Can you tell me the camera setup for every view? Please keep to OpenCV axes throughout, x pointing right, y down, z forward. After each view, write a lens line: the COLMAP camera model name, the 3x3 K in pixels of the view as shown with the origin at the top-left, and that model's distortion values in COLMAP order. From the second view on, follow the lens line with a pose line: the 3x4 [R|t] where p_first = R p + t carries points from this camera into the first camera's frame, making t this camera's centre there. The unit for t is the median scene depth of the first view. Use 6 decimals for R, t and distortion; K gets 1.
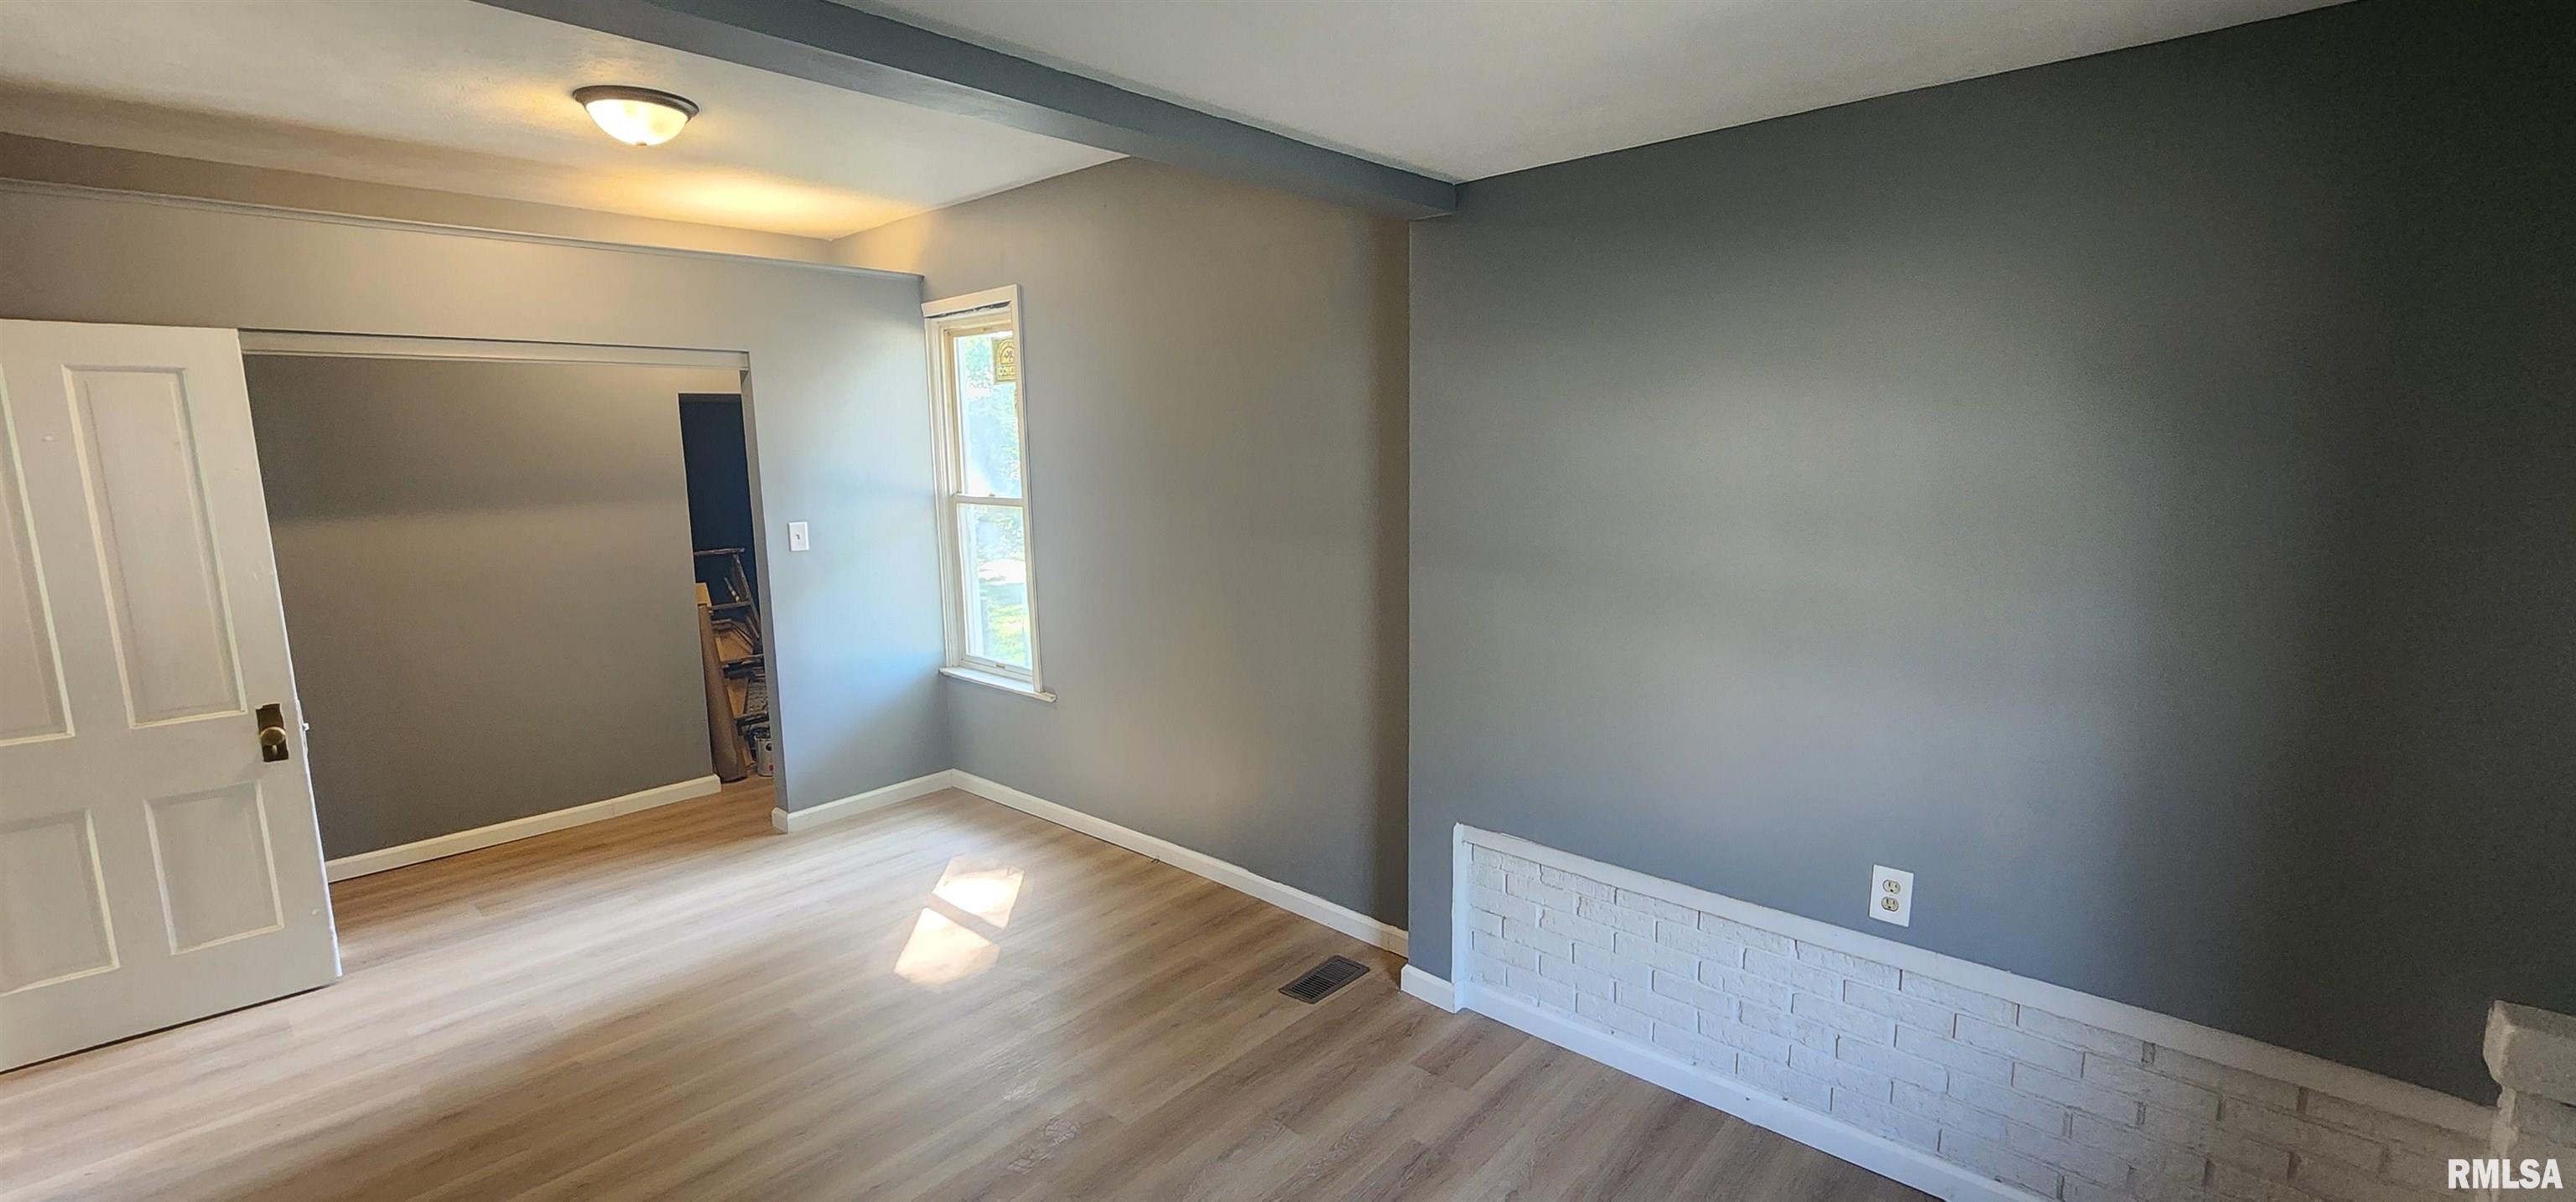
lens RADIAL K [[1052.8, 0, 1288.0], [0, 1052.8, 601.0], [0, 0, 1]] dist [0.000422, 0.000207]
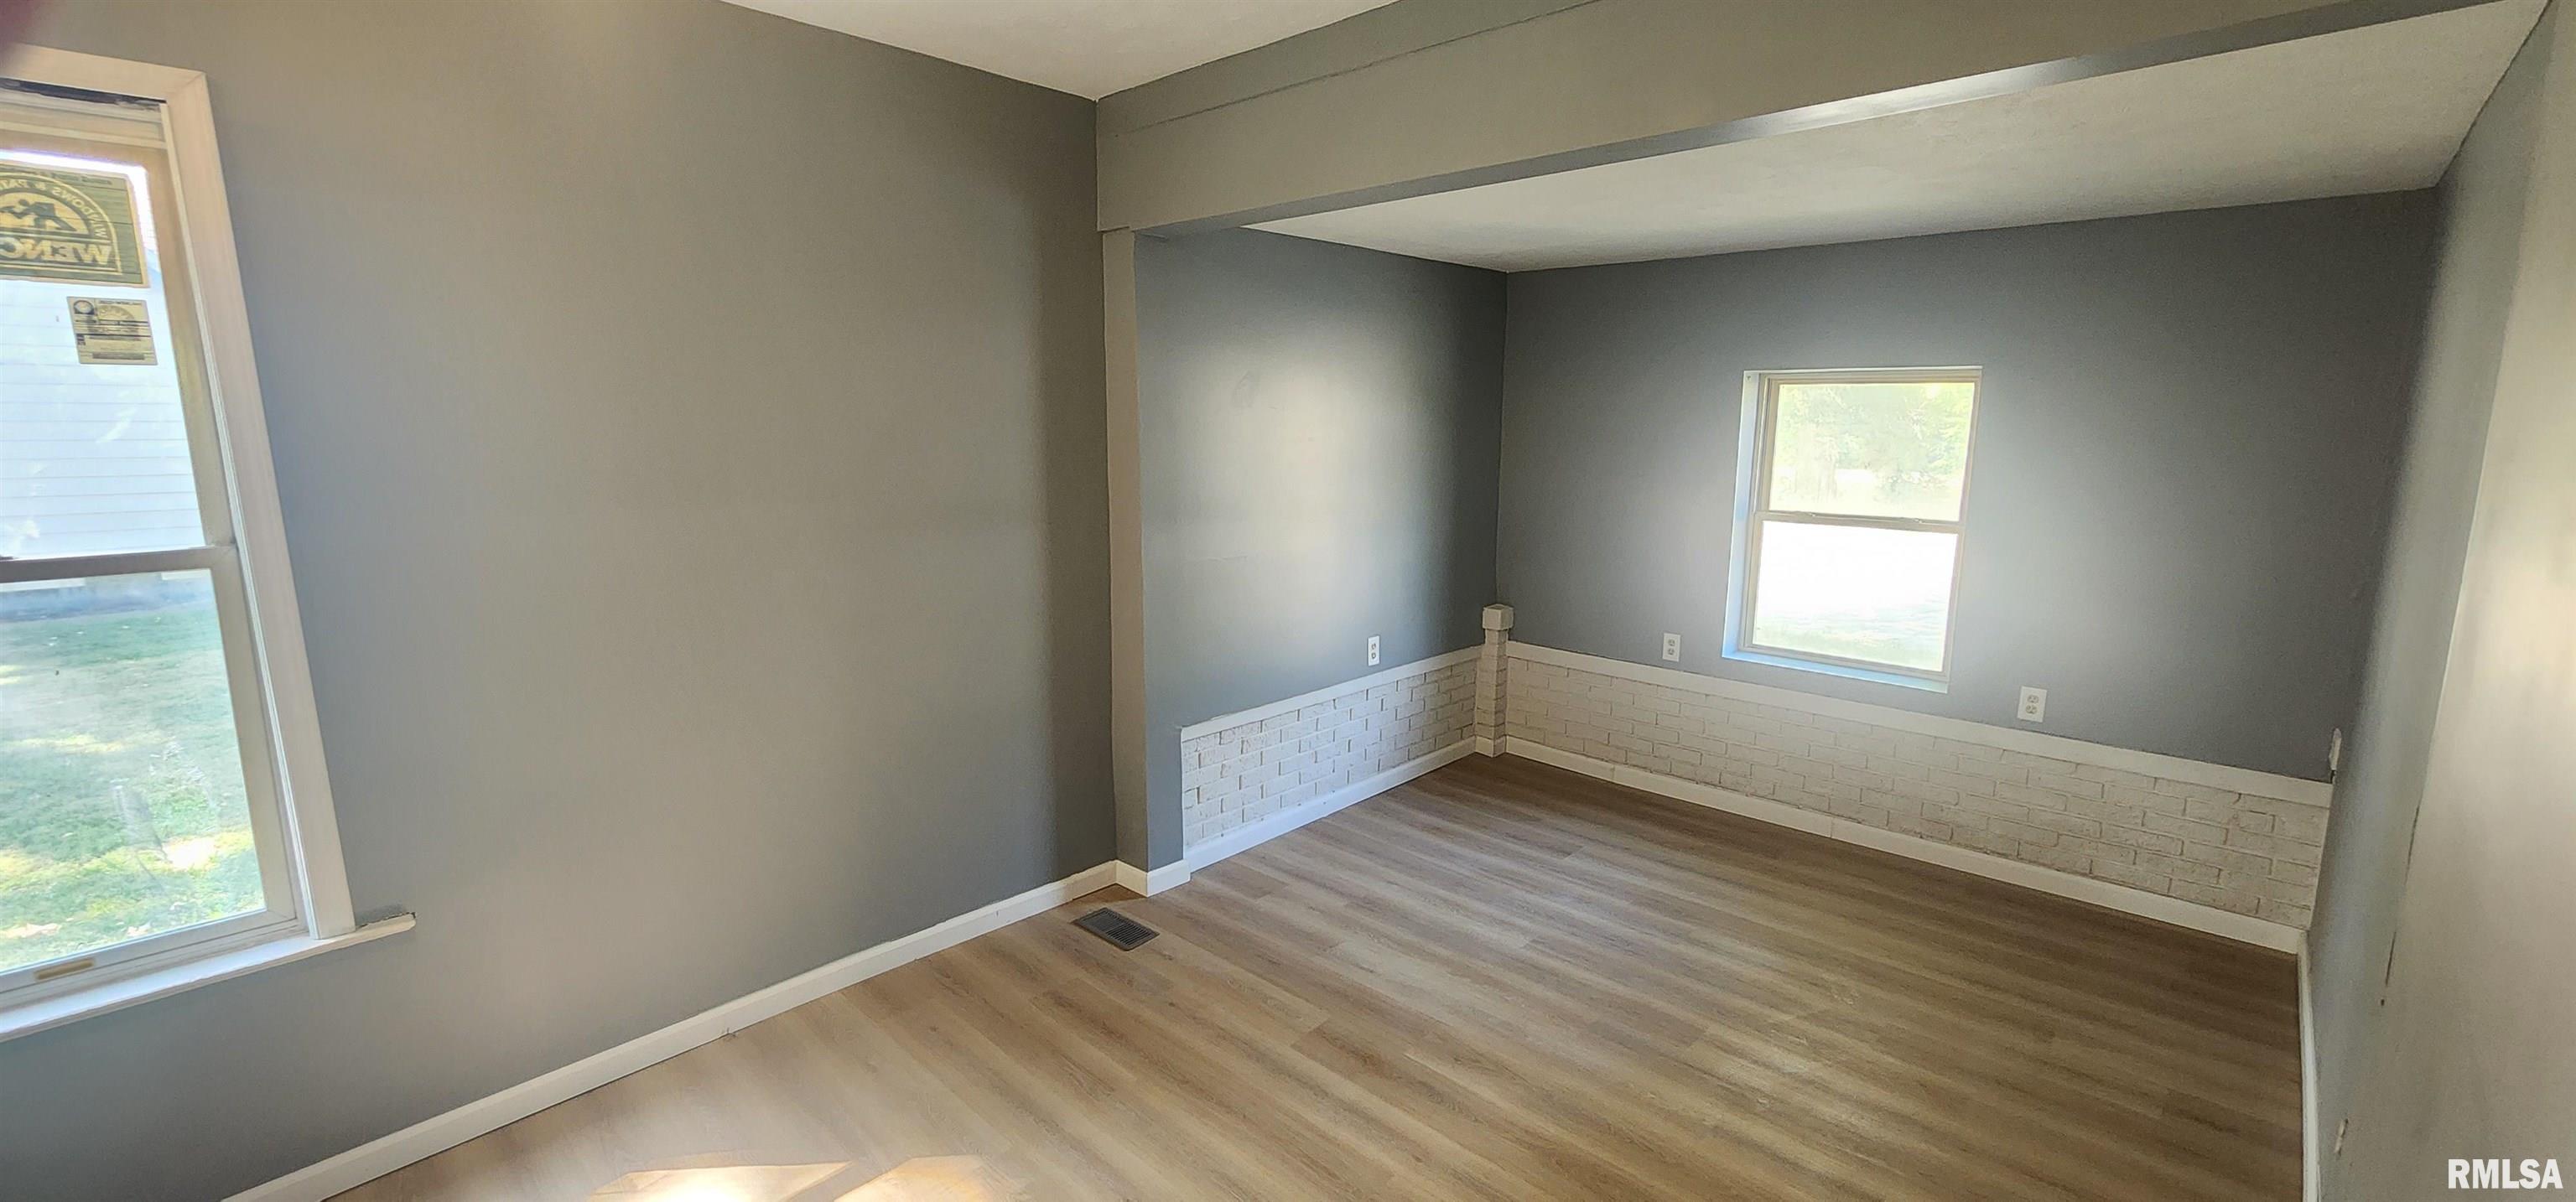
lens RADIAL K [[1052.8, 0, 1288.0], [0, 1052.8, 601.0], [0, 0, 1]] dist [0.000422, 0.000207]
pose [[0.028932, -0.161921, 0.986380, -1.088342], [0.156736, 0.975321, 0.155508, -0.116450], [-0.987217, 0.150102, 0.053596, 0.817913]]
